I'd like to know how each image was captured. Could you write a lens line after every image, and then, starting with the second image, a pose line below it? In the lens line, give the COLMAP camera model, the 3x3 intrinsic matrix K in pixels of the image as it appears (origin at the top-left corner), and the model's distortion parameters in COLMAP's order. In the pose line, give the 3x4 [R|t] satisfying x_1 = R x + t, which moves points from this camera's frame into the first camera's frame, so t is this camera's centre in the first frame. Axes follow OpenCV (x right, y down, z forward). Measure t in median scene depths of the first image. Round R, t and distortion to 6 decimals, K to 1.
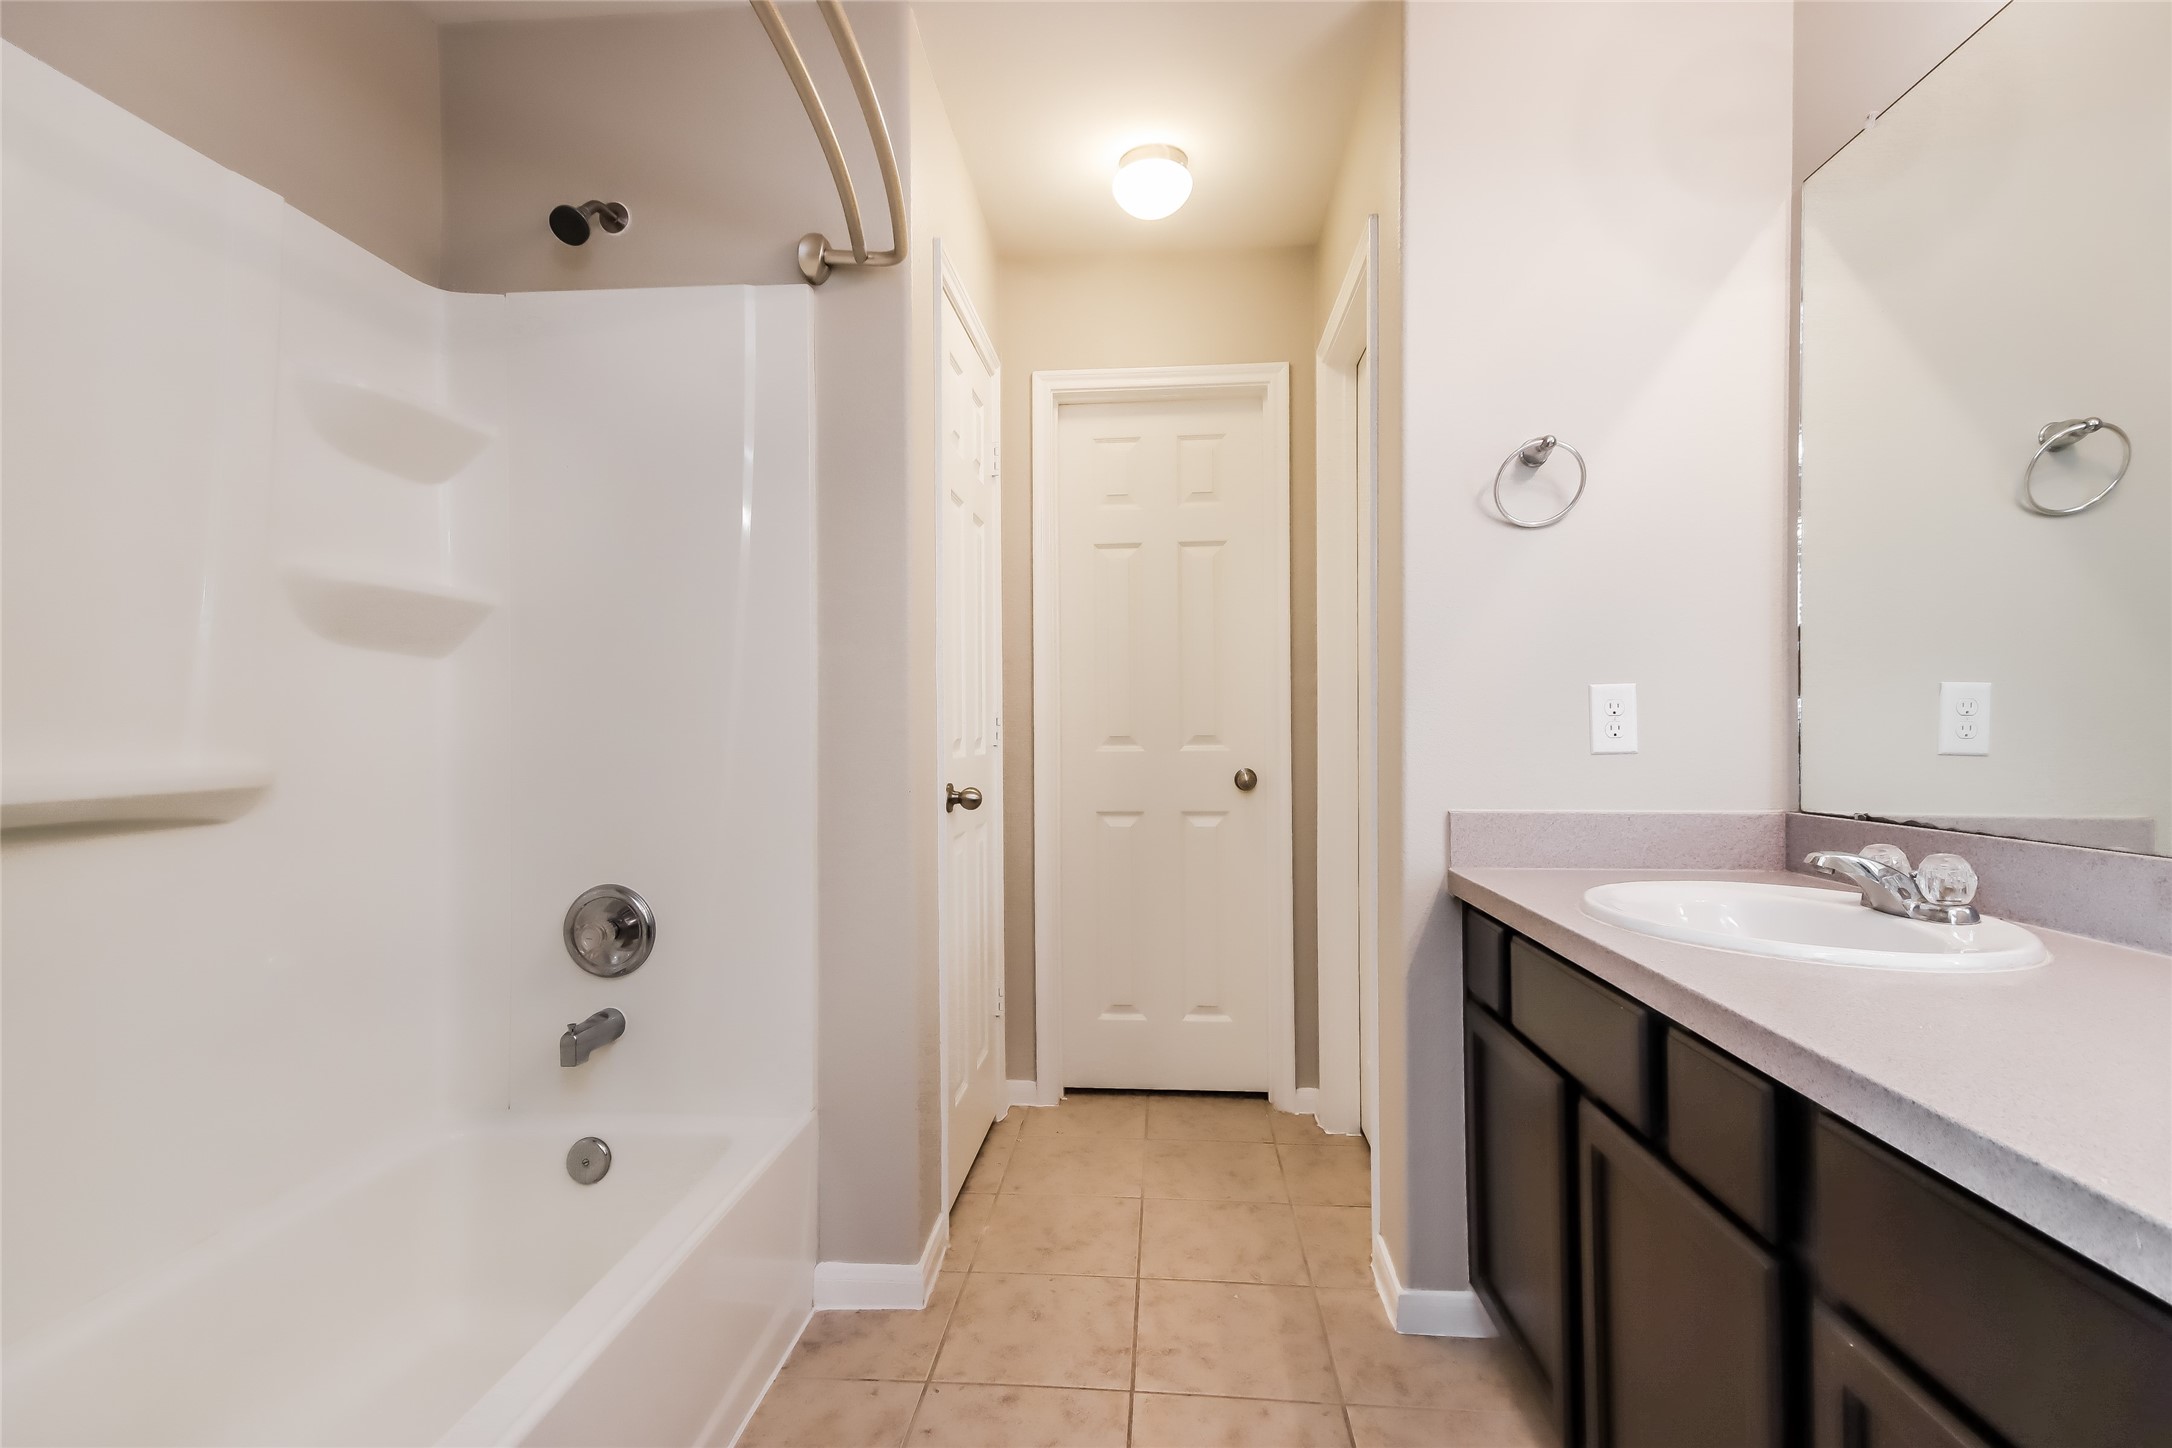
lens RADIAL K [[1016.4, 0, 1086.0], [0, 1016.4, 724.0], [0, 0, 1]] dist [0.015989, -0.000546]
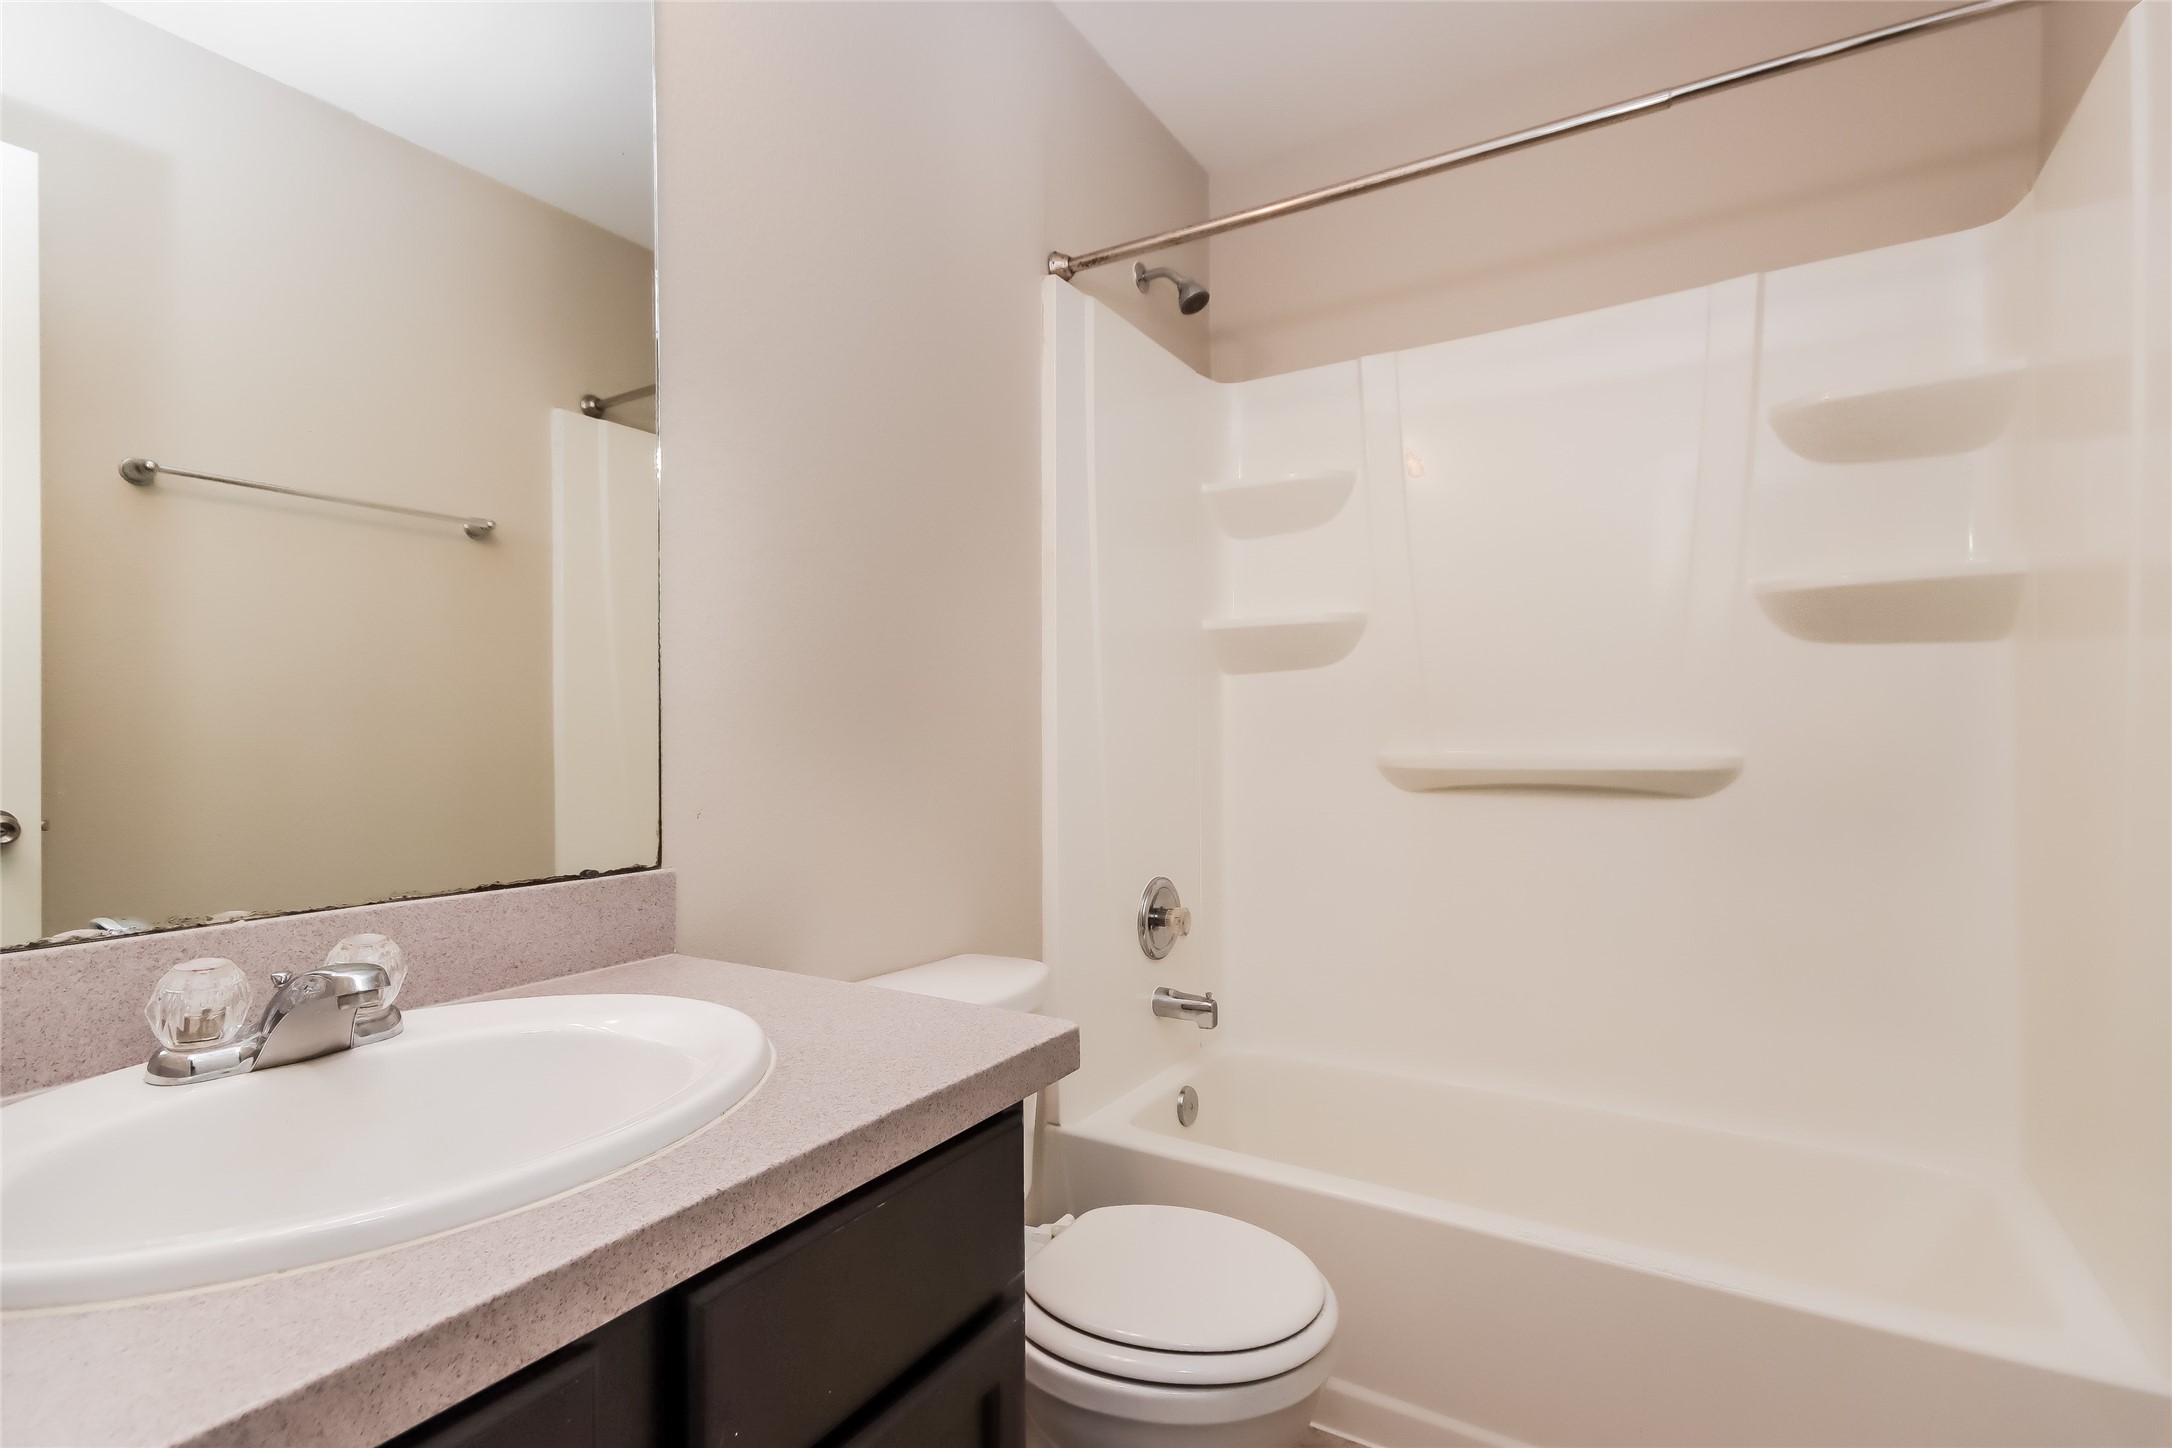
lens RADIAL K [[1016.4, 0, 1086.0], [0, 1016.4, 724.0], [0, 0, 1]] dist [0.015989, -0.000546]
pose [[-0.452920, -0.000445, -0.891551, 0.636503], [0.011893, 0.999908, -0.006541, 0.003170], [0.891472, -0.013565, -0.452873, 0.883727]]
